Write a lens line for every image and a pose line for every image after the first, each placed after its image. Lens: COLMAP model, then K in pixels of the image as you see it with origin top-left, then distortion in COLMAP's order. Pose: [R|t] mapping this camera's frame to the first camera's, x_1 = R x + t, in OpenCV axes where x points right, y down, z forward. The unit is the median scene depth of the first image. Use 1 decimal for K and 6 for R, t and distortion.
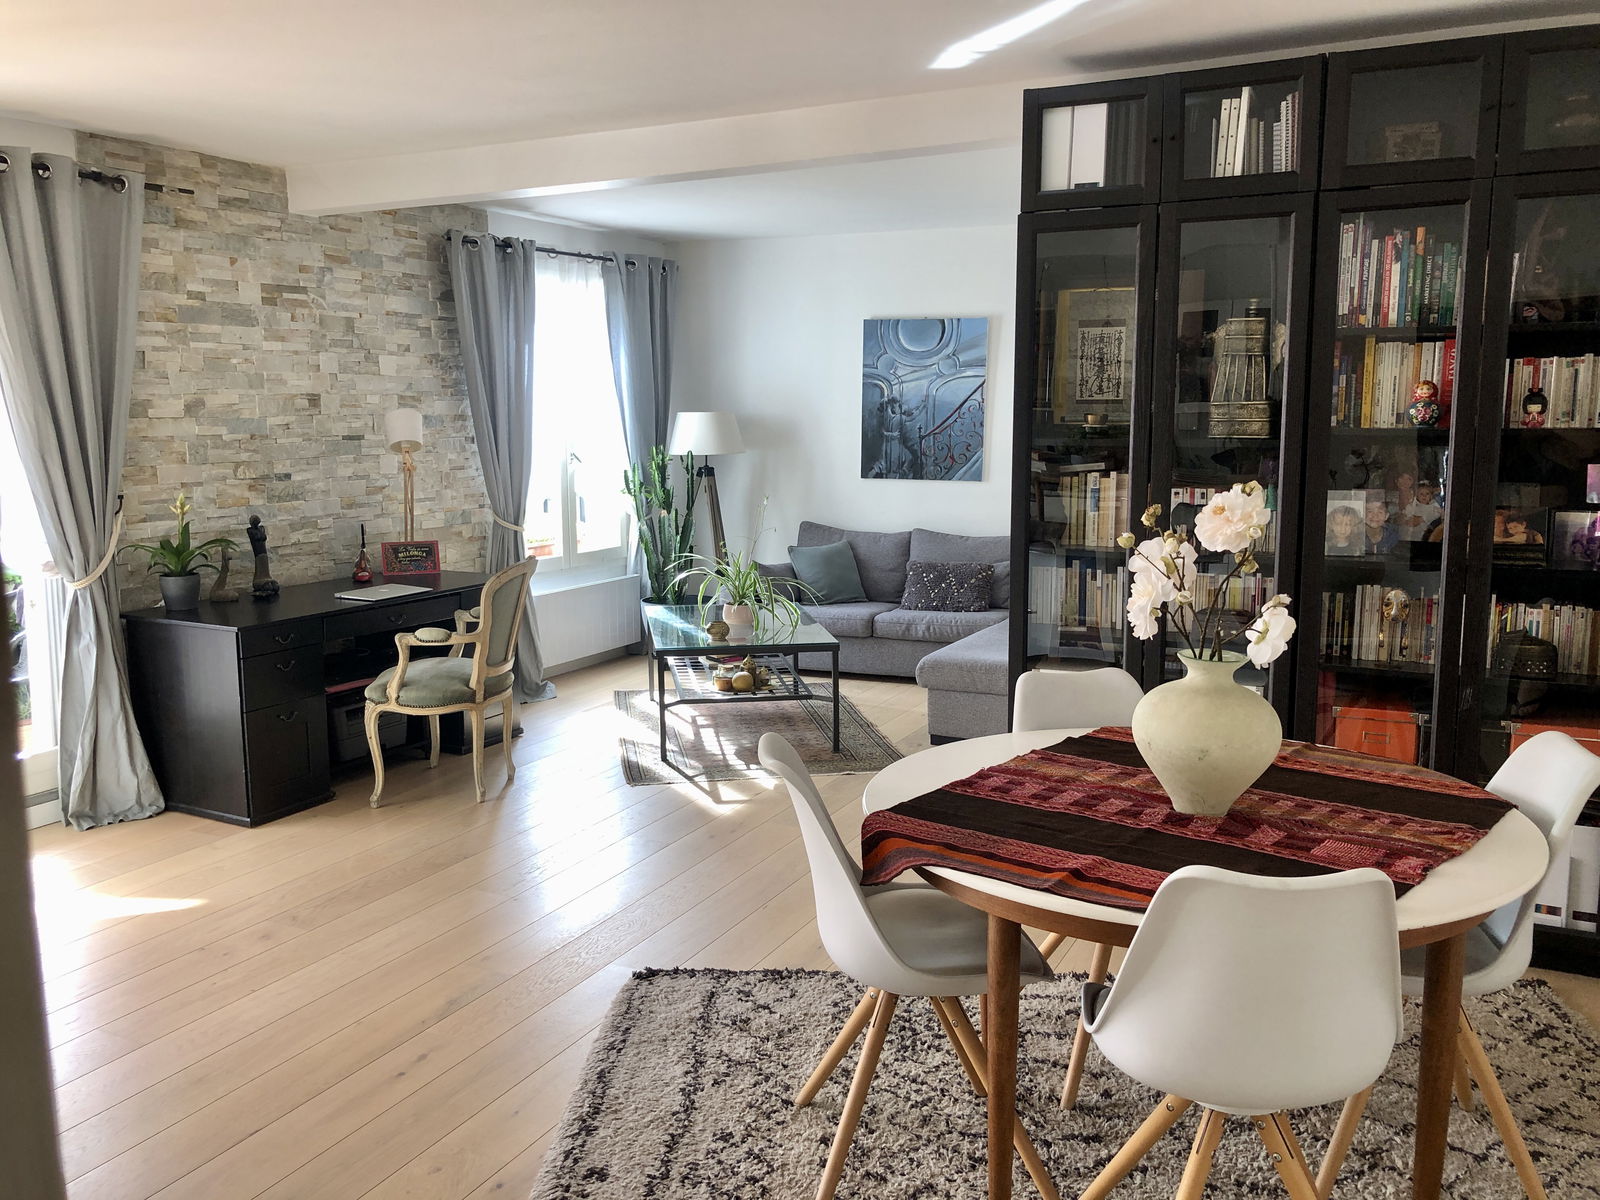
lens RADIAL K [[1311.9, 0, 785.6], [0, 1311.9, 607.3], [0, 0, 1]] dist [0.022597, -0.014365]
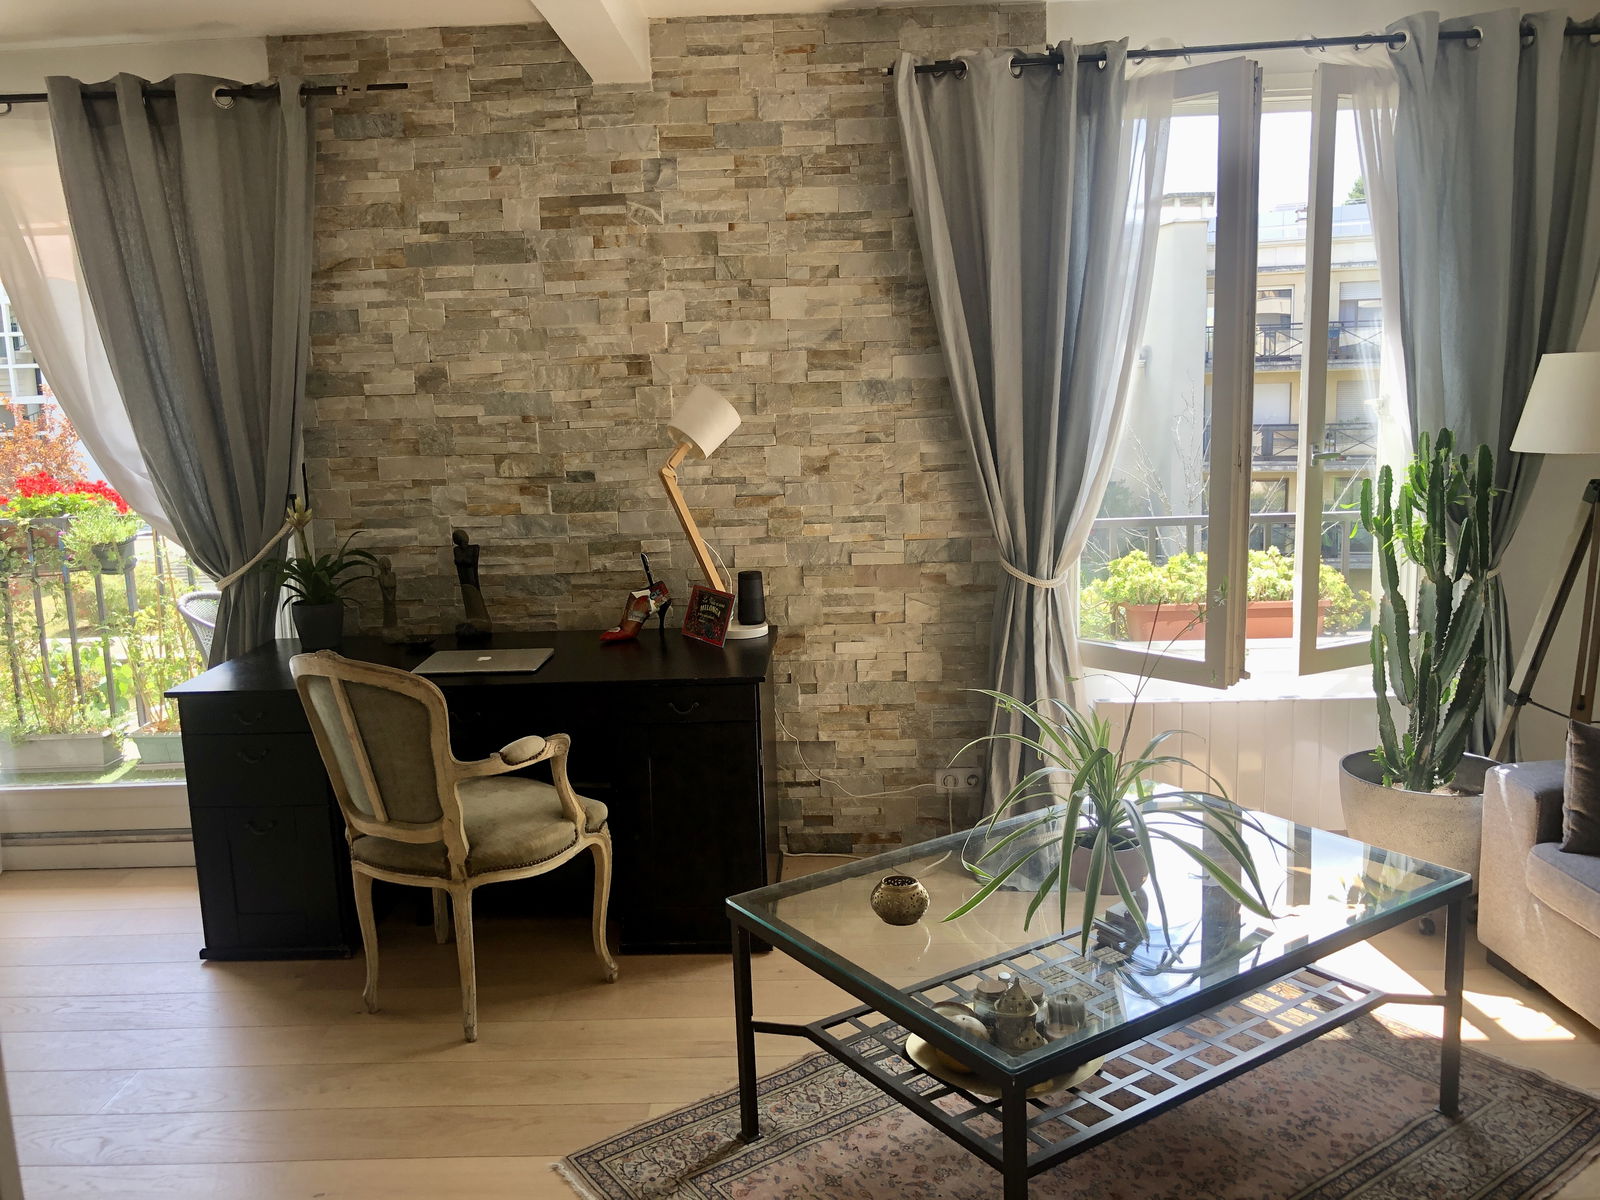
lens RADIAL K [[1311.9, 0, 803.8], [0, 1311.9, 588.5], [0, 0, 1]] dist [0.022597, -0.014365]
pose [[0.418739, 0.140255, -0.897210, 0.298520], [-0.108645, 0.988642, 0.103842, -0.123834], [0.901584, 0.053994, 0.429221, 0.802099]]
